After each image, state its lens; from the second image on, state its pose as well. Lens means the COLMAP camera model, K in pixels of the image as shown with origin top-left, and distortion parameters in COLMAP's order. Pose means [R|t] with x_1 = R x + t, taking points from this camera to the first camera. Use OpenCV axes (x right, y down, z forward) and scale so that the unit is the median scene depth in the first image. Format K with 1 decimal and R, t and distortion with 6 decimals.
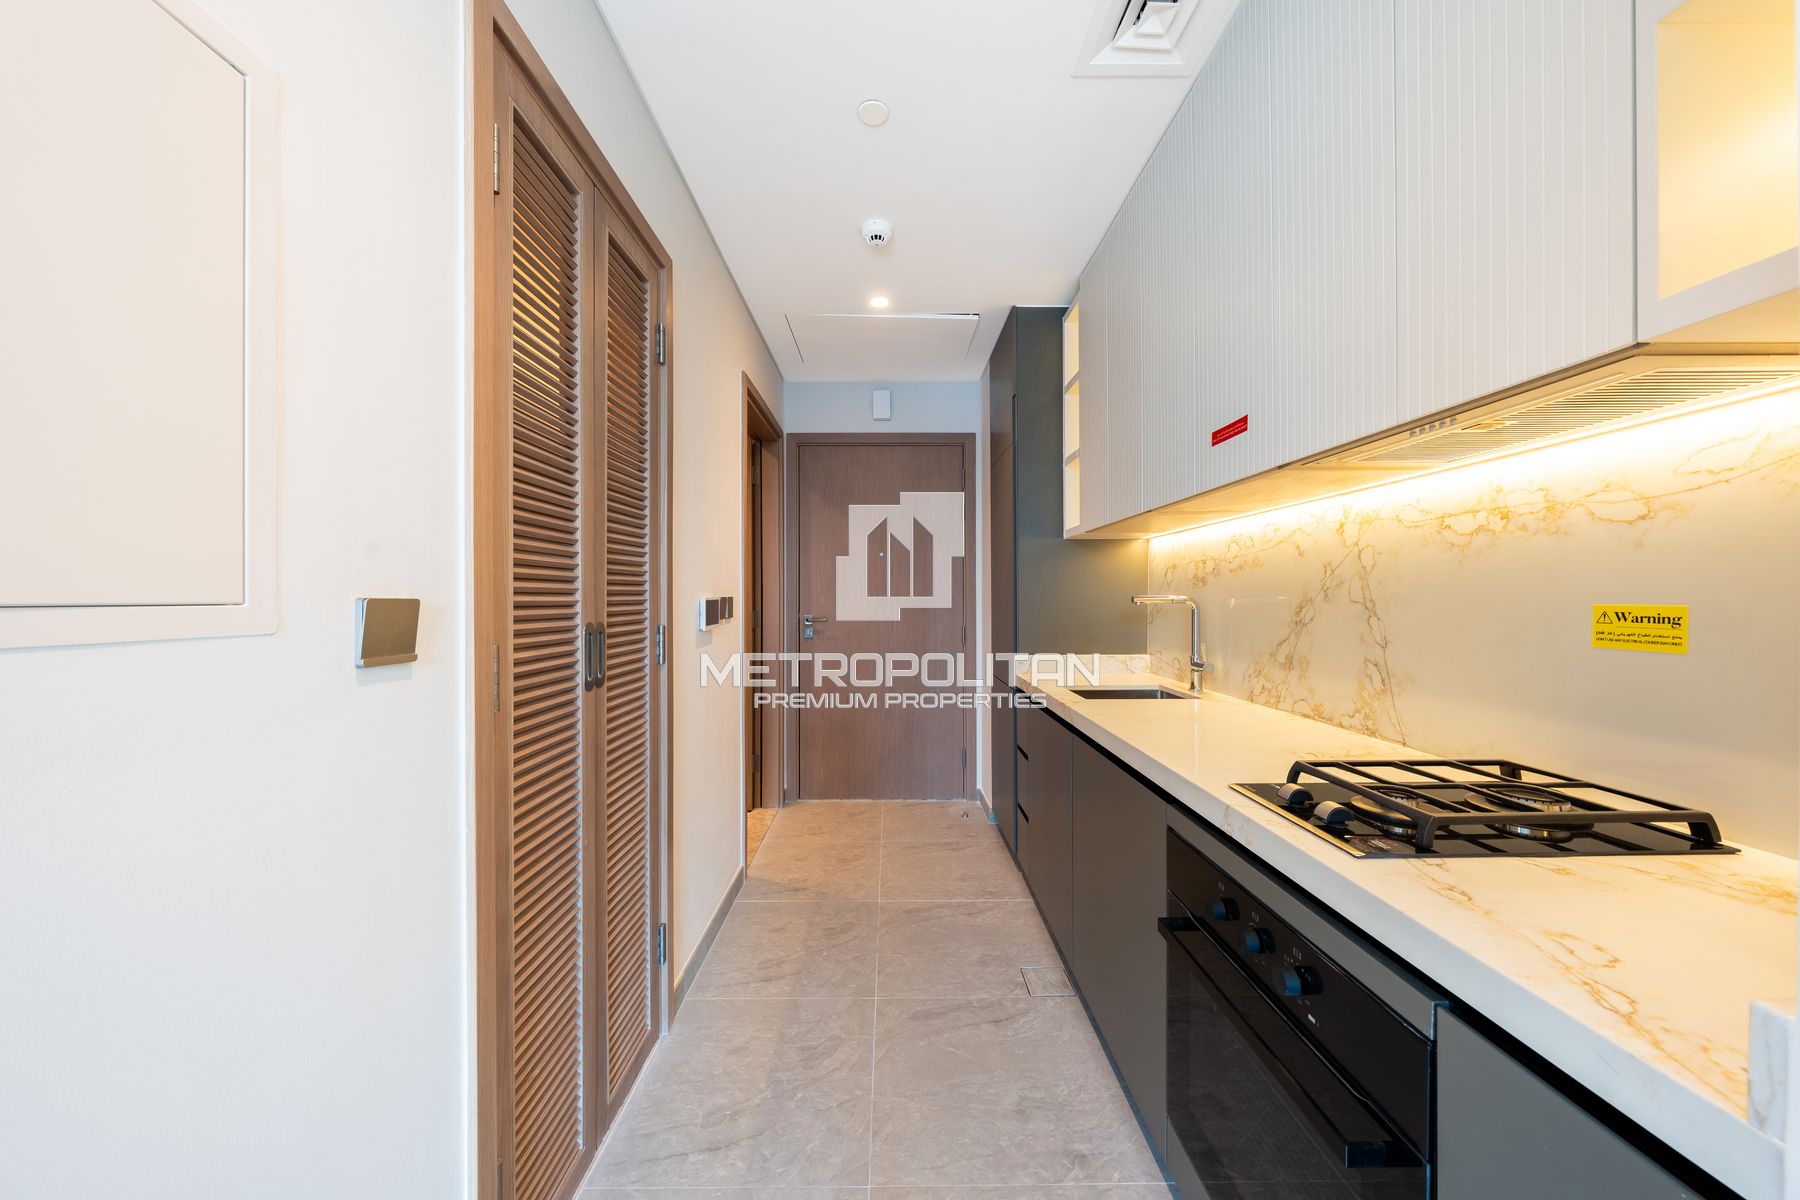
lens RADIAL K [[600.0, 0, 898.7], [0, 600.0, 597.7], [0, 0, 1]] dist [-0.002774, 0.000799]
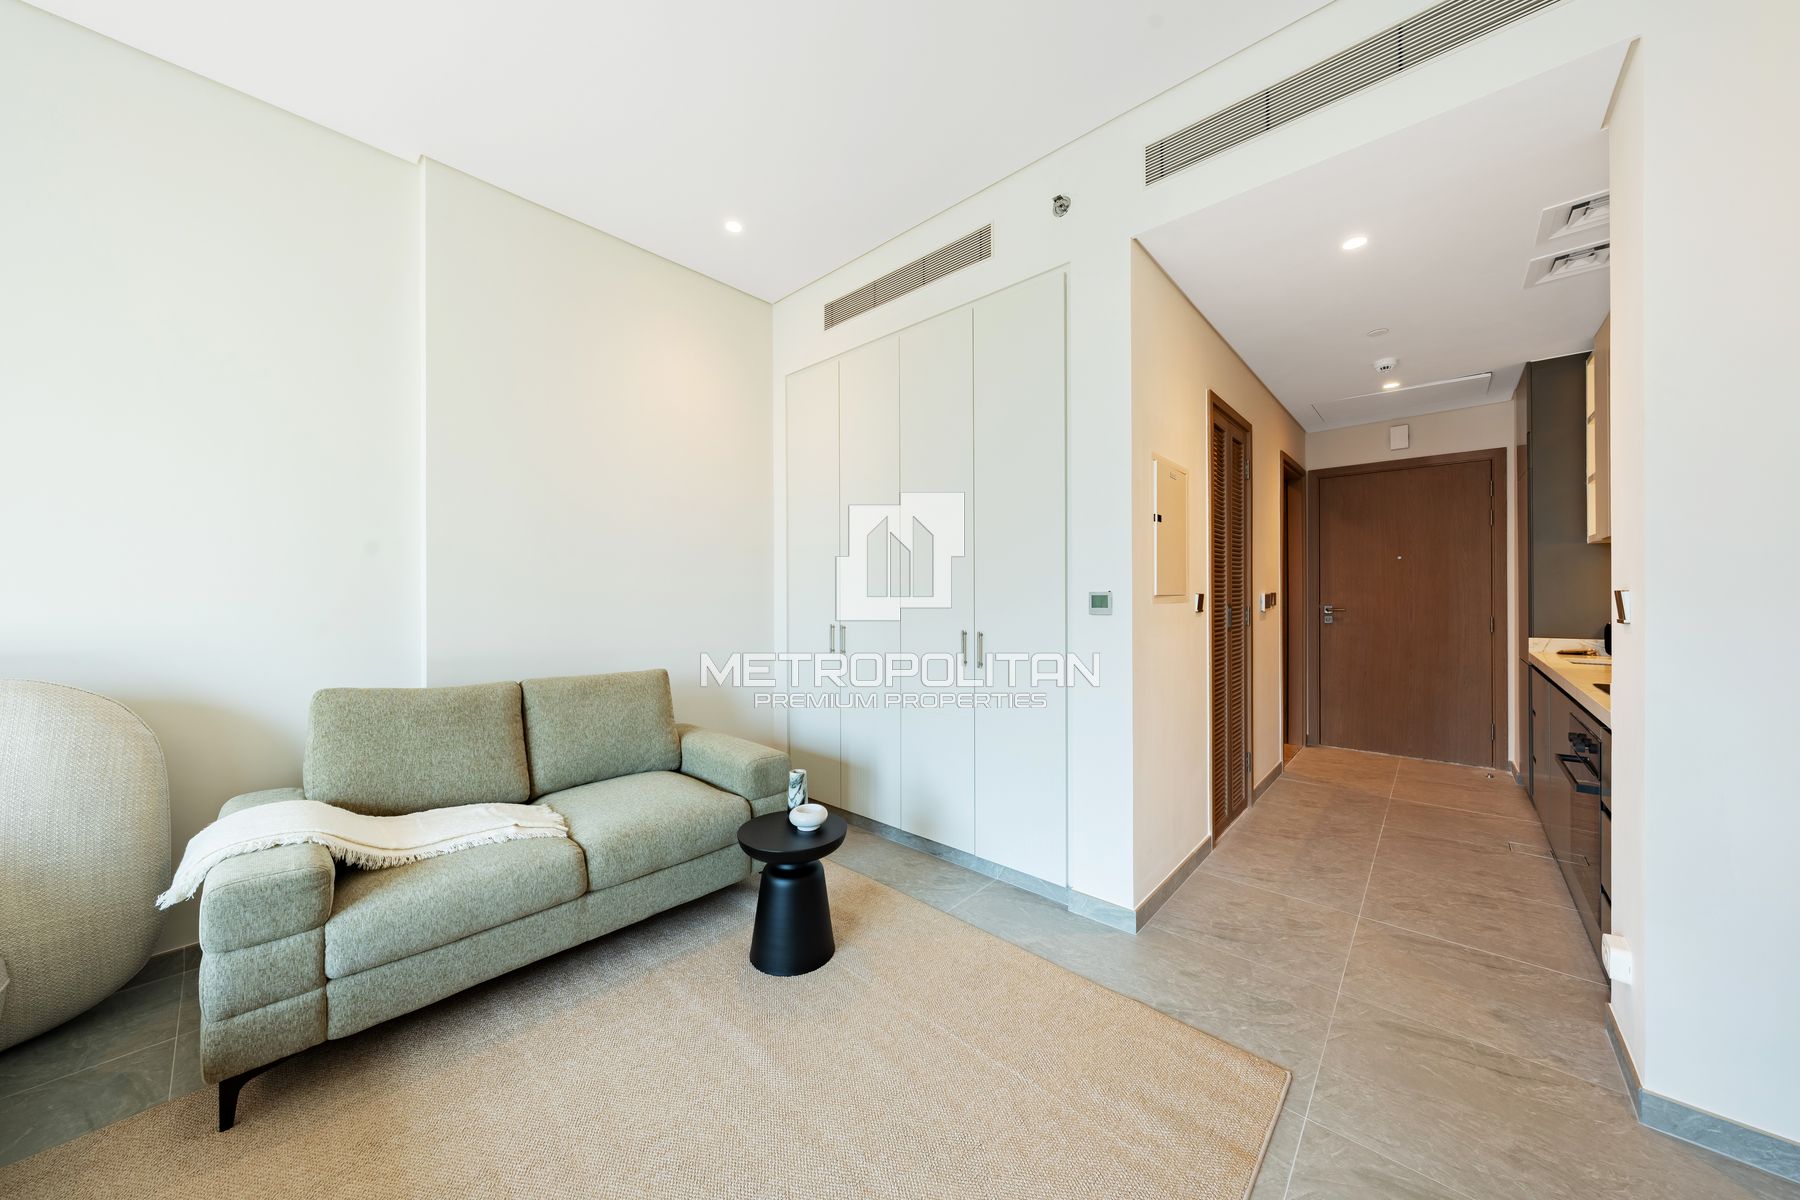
lens RADIAL K [[600.0, 0, 903.2], [0, 600.0, 596.6], [0, 0, 1]] dist [-0.002774, 0.000799]
pose [[0.731774, -0.000568, -0.681547, 0.127615], [0.003898, 0.999987, 0.003352, -0.000071], [0.681536, -0.005110, 0.731767, -1.203041]]
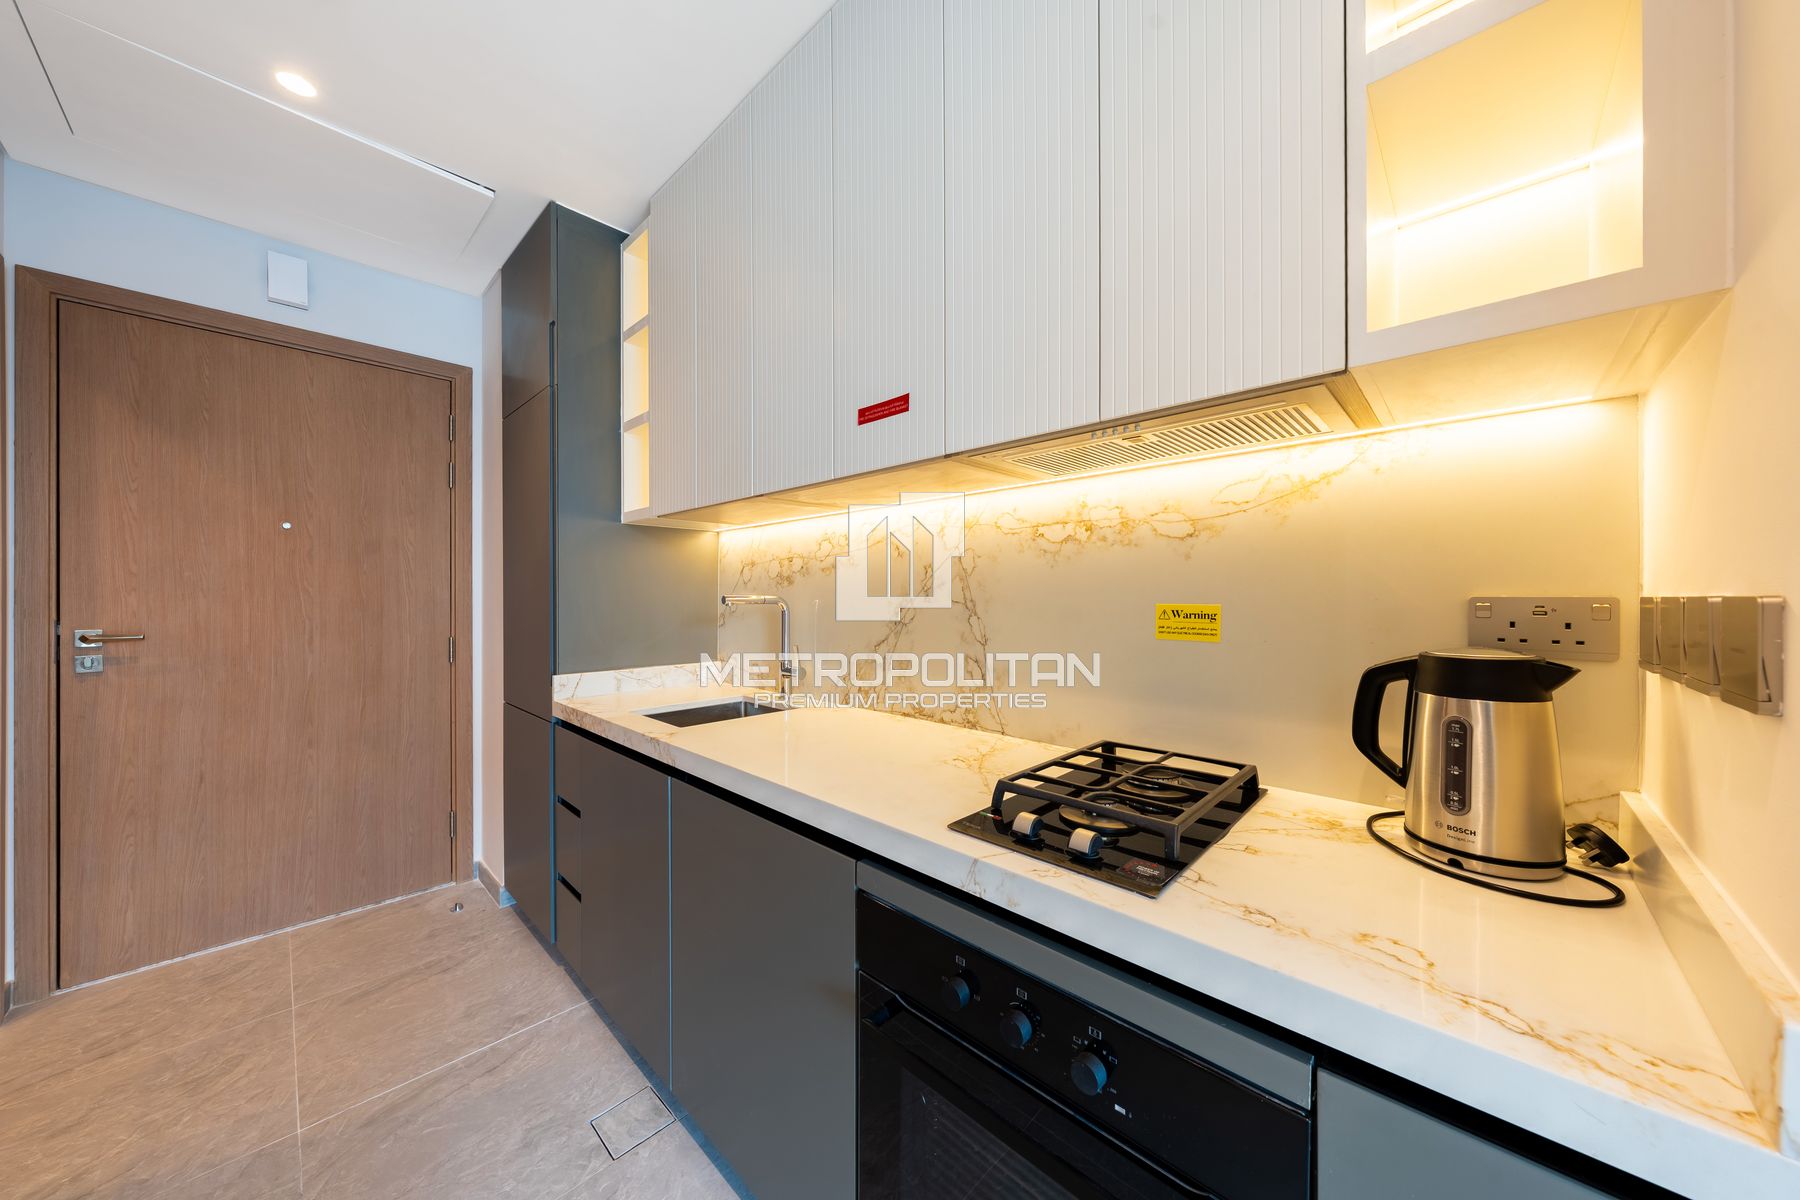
lens RADIAL K [[600.0, 0, 891.7], [0, 600.0, 598.0], [0, 0, 1]] dist [-0.002774, 0.000799]
pose [[0.706828, 0.001034, 0.707385, -0.049609], [-0.001789, 0.999998, 0.000326, -0.000310], [-0.707384, -0.001496, 0.706828, 0.272838]]
